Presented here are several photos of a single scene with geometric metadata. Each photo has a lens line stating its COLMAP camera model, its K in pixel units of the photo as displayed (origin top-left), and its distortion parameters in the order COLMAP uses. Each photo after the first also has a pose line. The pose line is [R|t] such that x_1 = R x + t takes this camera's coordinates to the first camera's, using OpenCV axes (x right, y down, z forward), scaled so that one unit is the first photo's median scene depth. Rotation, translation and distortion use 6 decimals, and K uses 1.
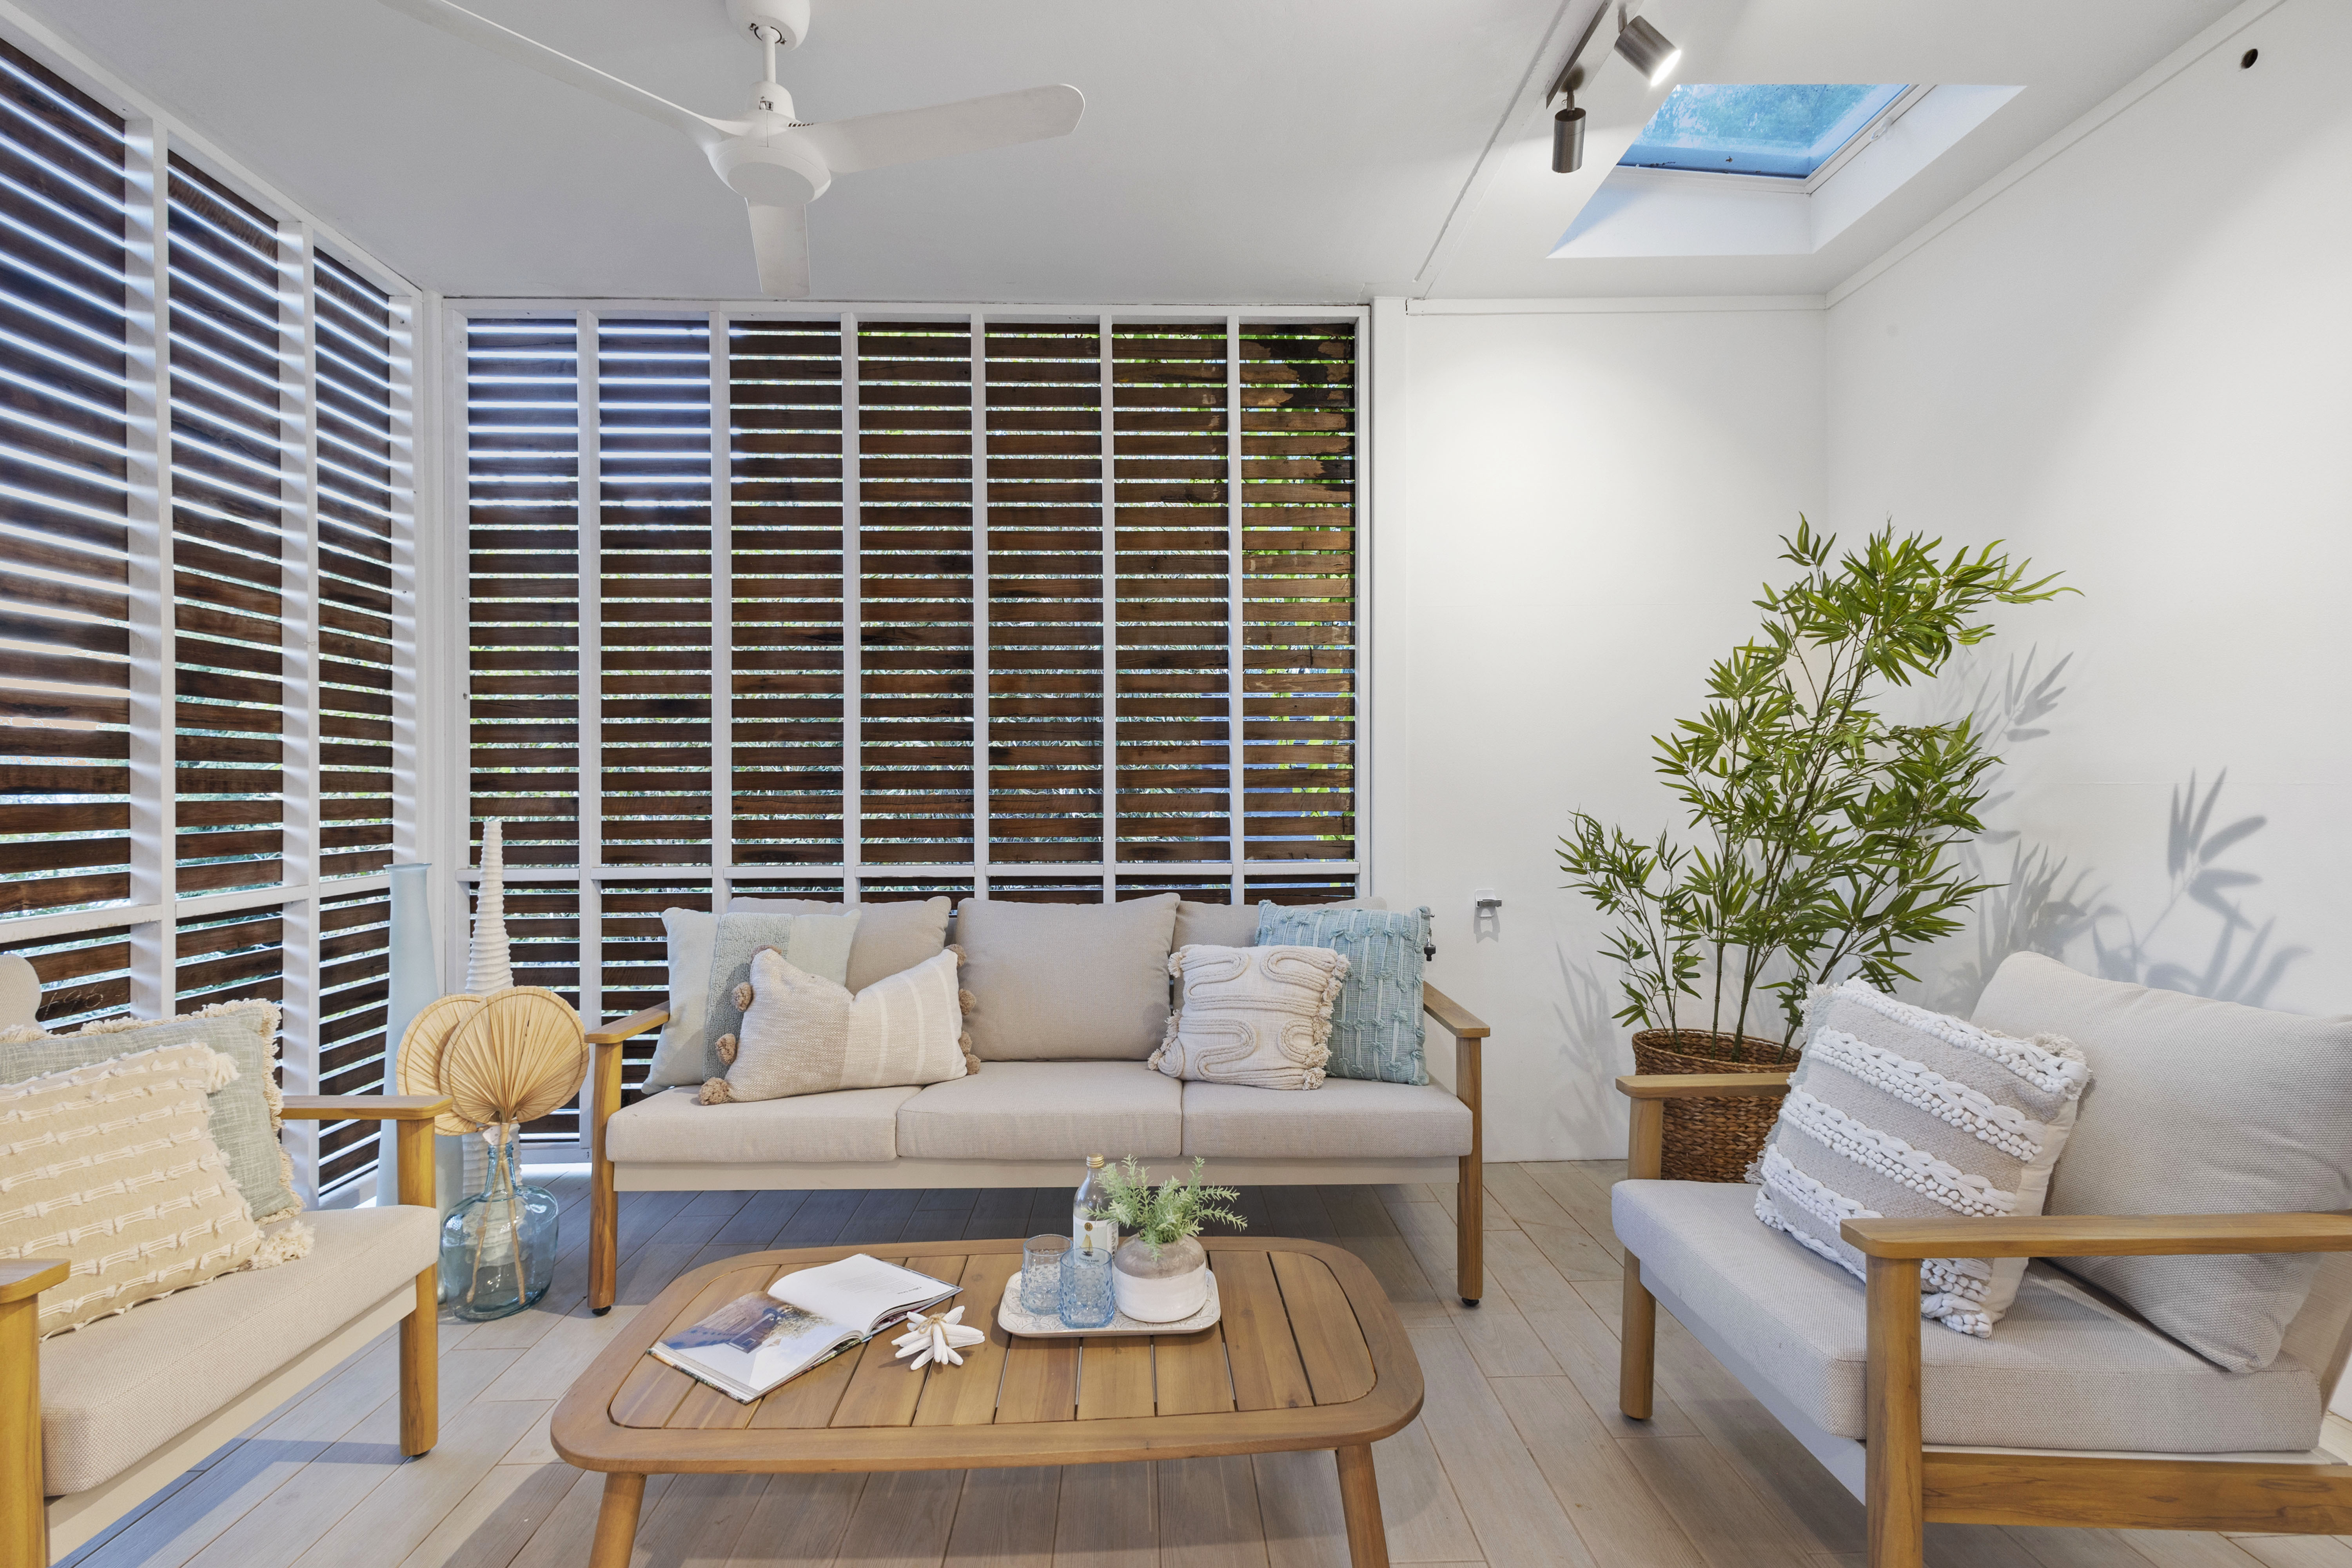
lens RADIAL K [[1073.5, 0, 1176.0], [0, 1073.5, 784.0], [0, 0, 1]] dist [0.006775, 0.000327]
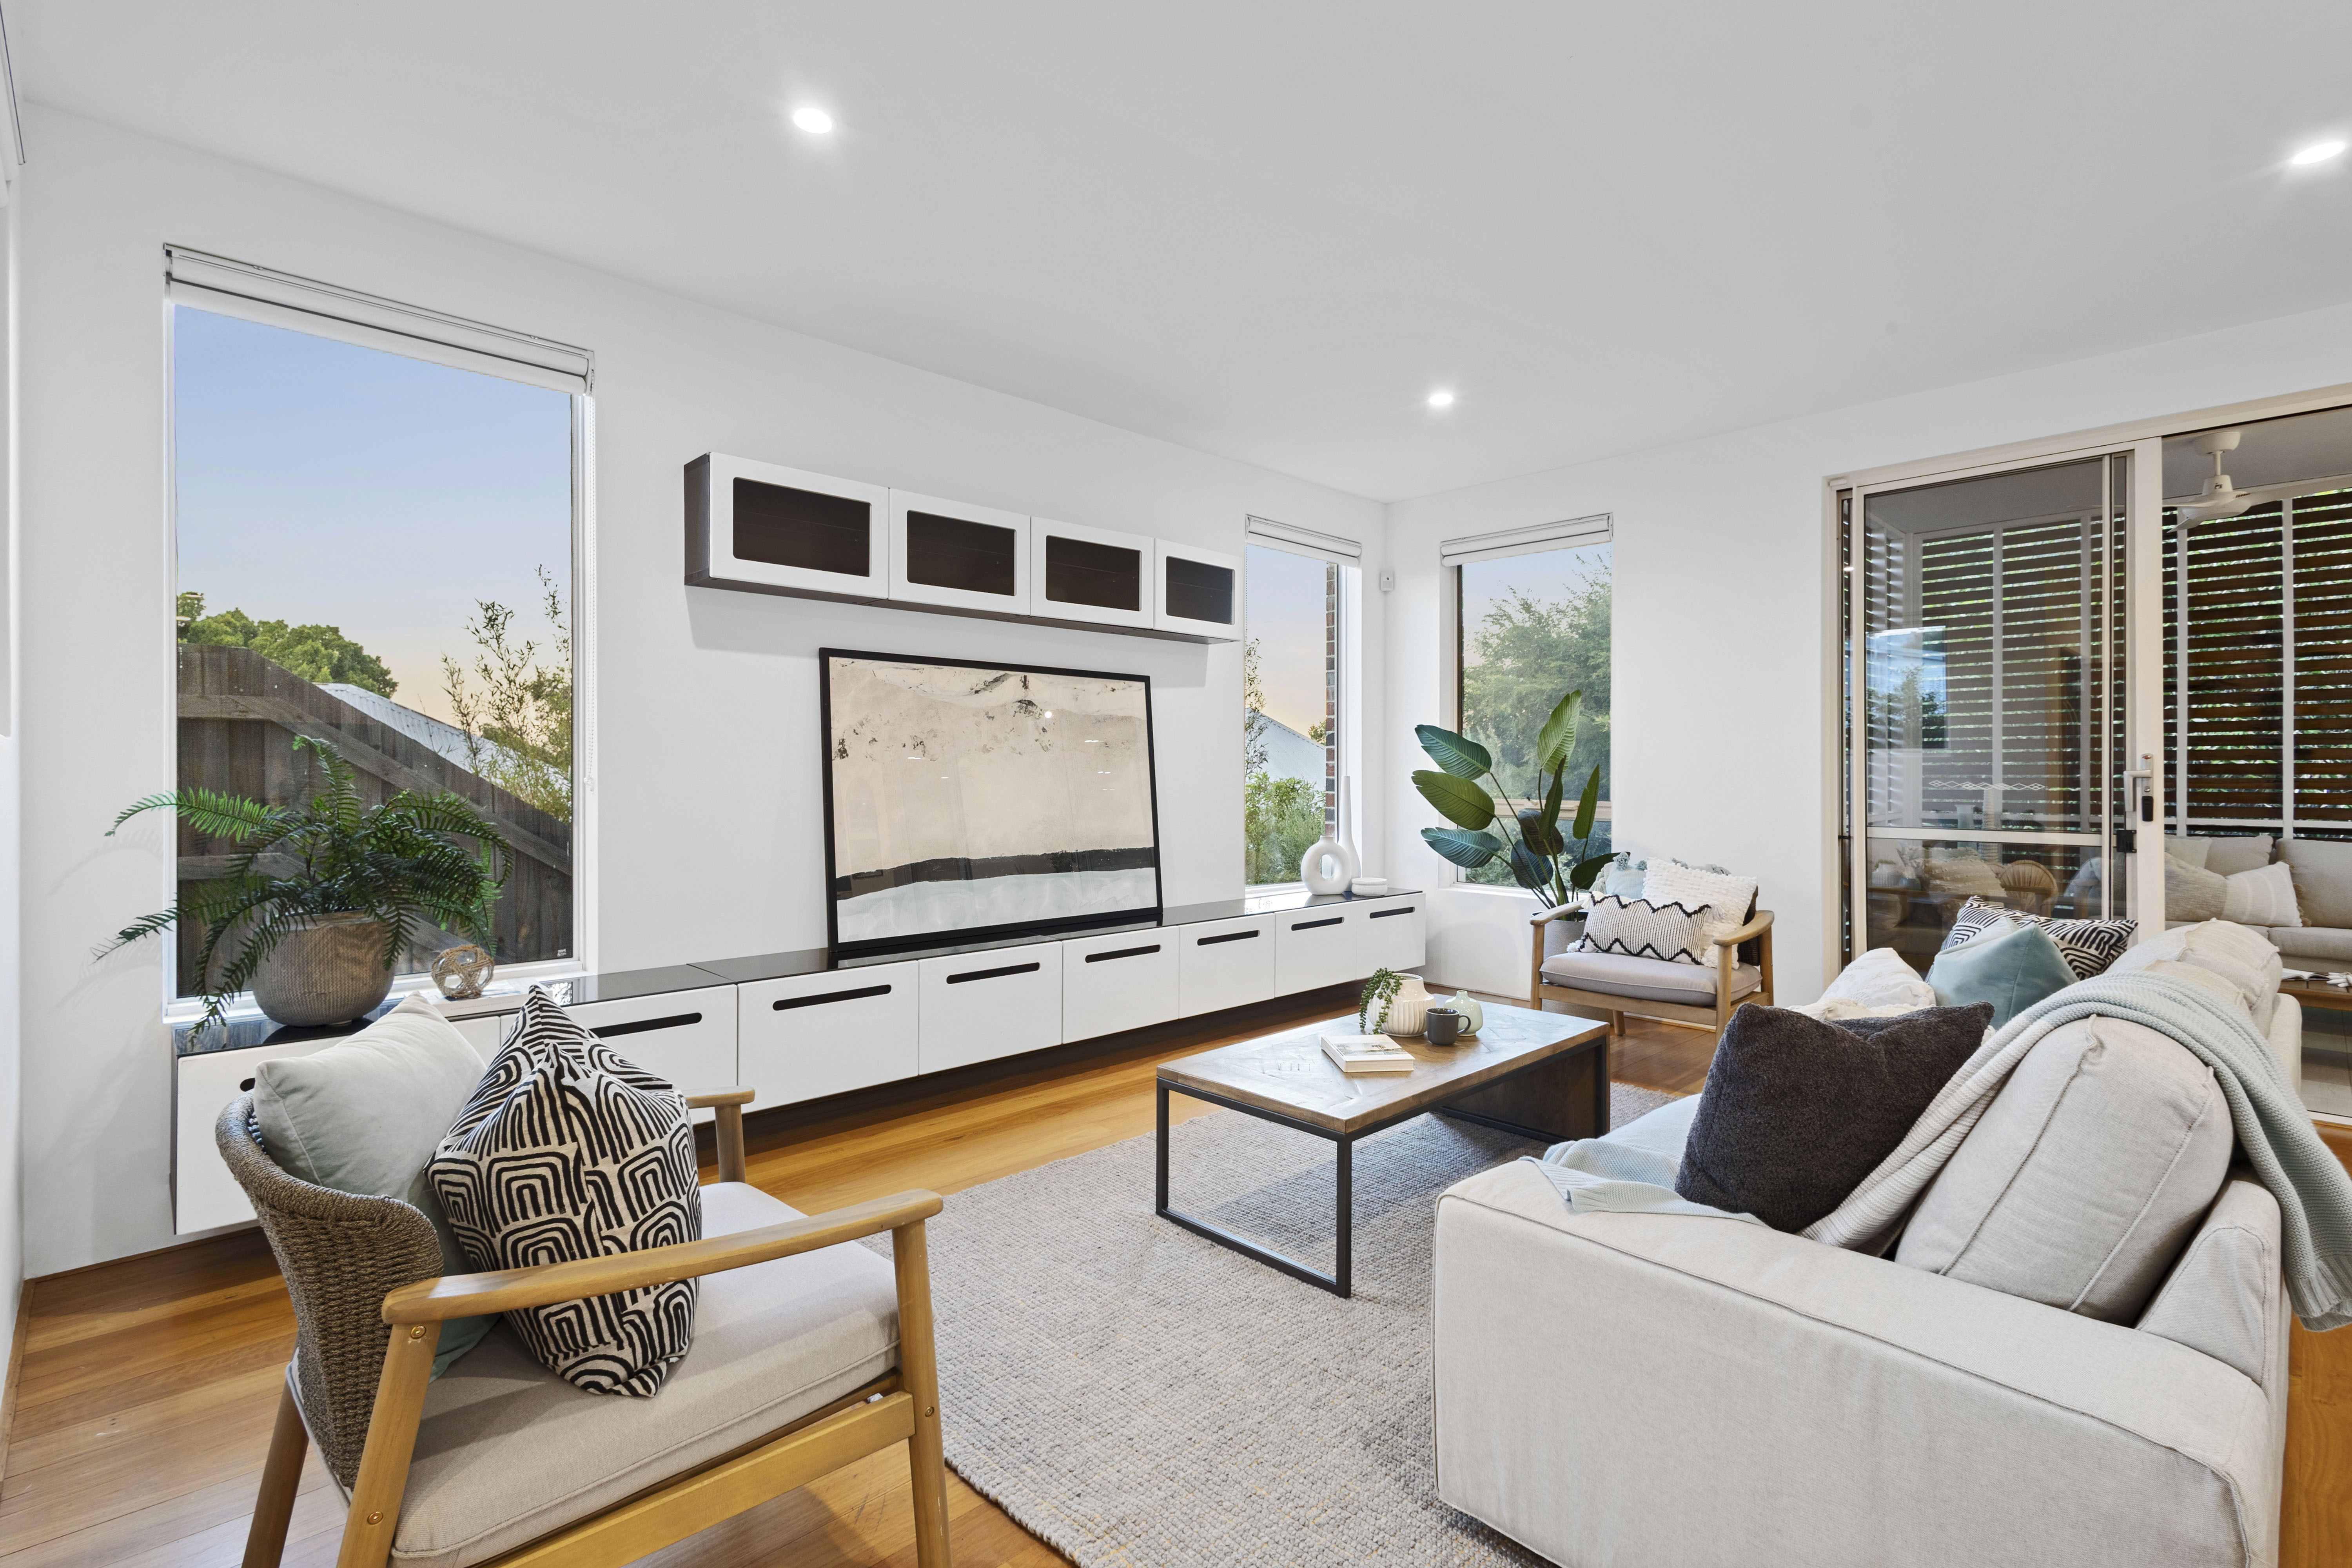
lens RADIAL K [[1073.5, 0, 1176.0], [0, 1073.5, 784.0], [0, 0, 1]] dist [0.006775, 0.000327]
pose [[0.660810, 0.012508, -0.750449, -0.062914], [-0.002944, 0.999897, 0.014074, 0.000828], [0.750548, -0.007090, 0.660778, -1.376049]]
